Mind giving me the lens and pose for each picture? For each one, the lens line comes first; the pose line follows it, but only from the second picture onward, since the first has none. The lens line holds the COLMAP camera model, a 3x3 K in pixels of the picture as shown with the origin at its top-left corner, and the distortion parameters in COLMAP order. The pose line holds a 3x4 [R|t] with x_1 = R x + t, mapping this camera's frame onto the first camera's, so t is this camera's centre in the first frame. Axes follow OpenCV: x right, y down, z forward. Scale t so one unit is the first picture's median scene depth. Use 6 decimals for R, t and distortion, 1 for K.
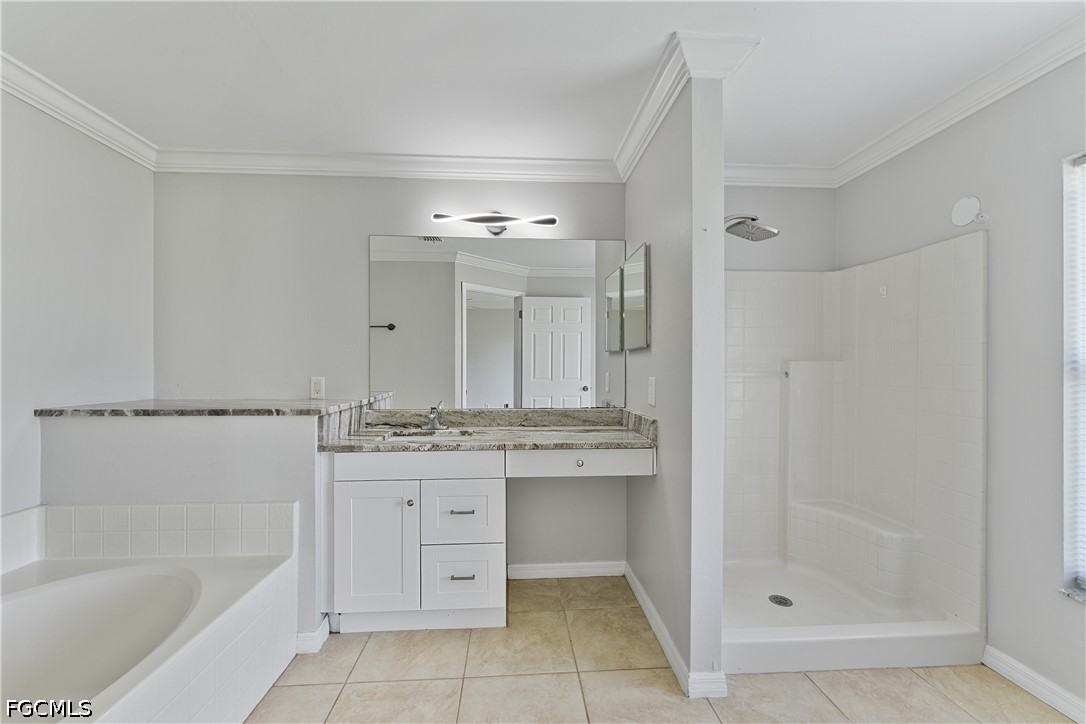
lens RADIAL K [[442.1, 0, 541.1], [0, 442.1, 364.7], [0, 0, 1]] dist [-0.001819, -0.000287]
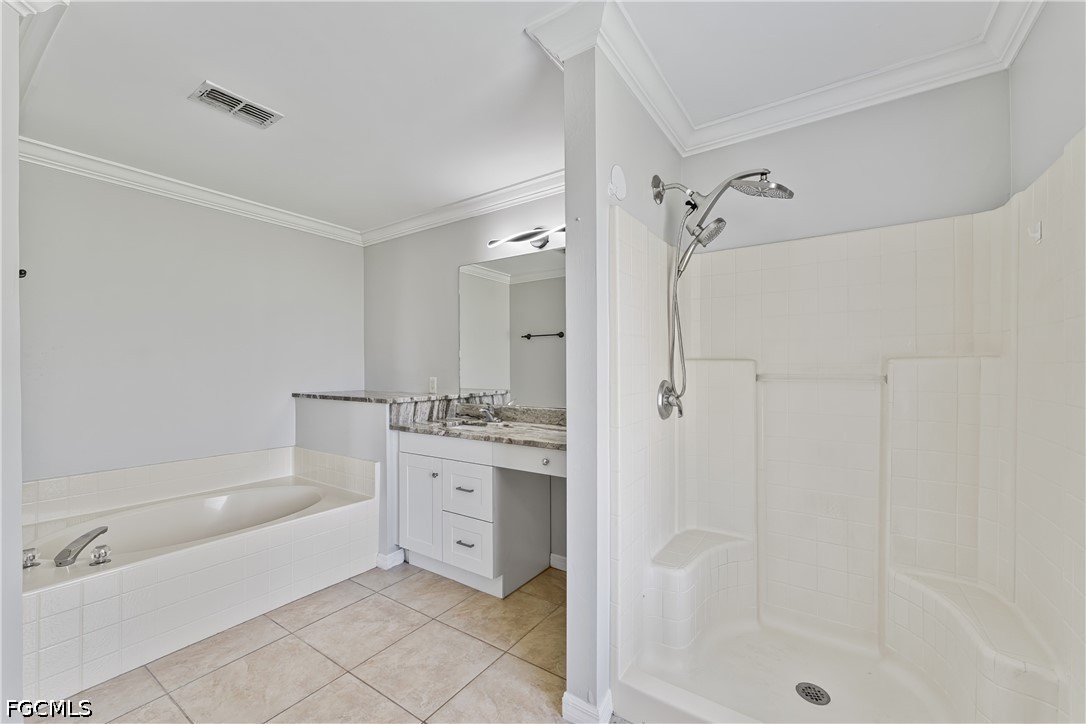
lens RADIAL K [[437.8, 0, 543.7], [0, 437.8, 368.6], [0, 0, 1]] dist [-0.001898, -0.000315]
pose [[0.785021, -0.004438, -0.619454, 0.727787], [0.005451, 0.999985, -0.000256, 0.004928], [0.619446, -0.003176, 0.785033, 0.196856]]
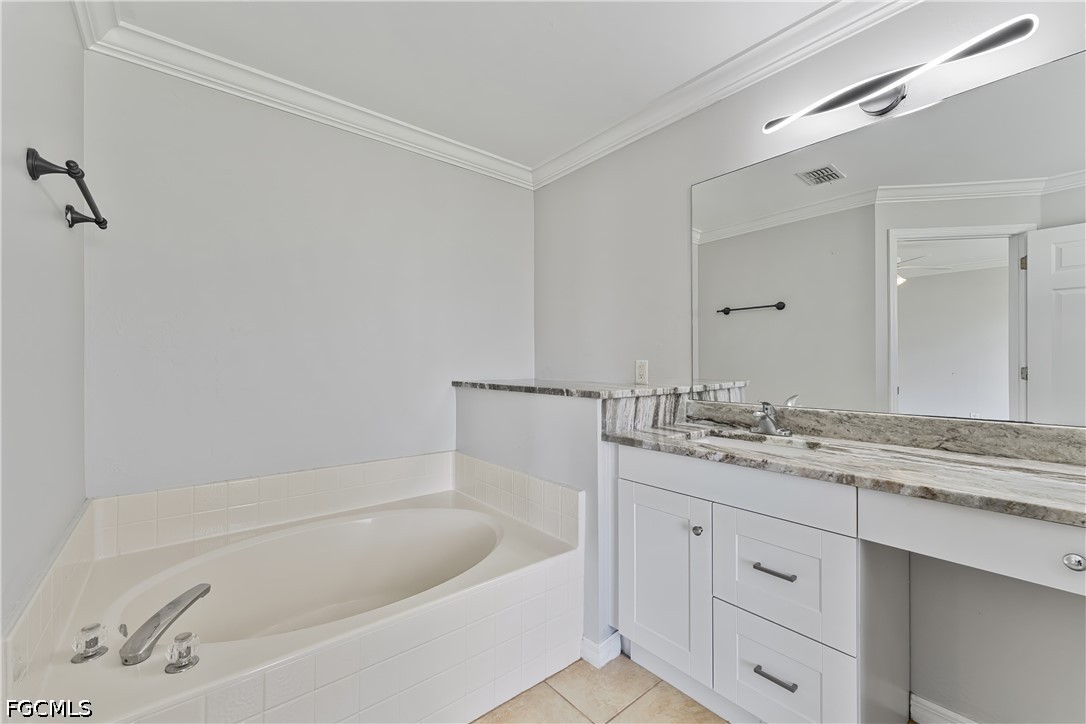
lens RADIAL K [[438.1, 0, 543.0], [0, 438.1, 362.0], [0, 0, 1]] dist [0.000416, 0.000193]
pose [[0.587057, -0.003682, -0.809537, 0.128878], [0.004371, 0.999989, -0.001379, 0.040039], [0.809534, -0.002729, 0.587067, 0.378567]]
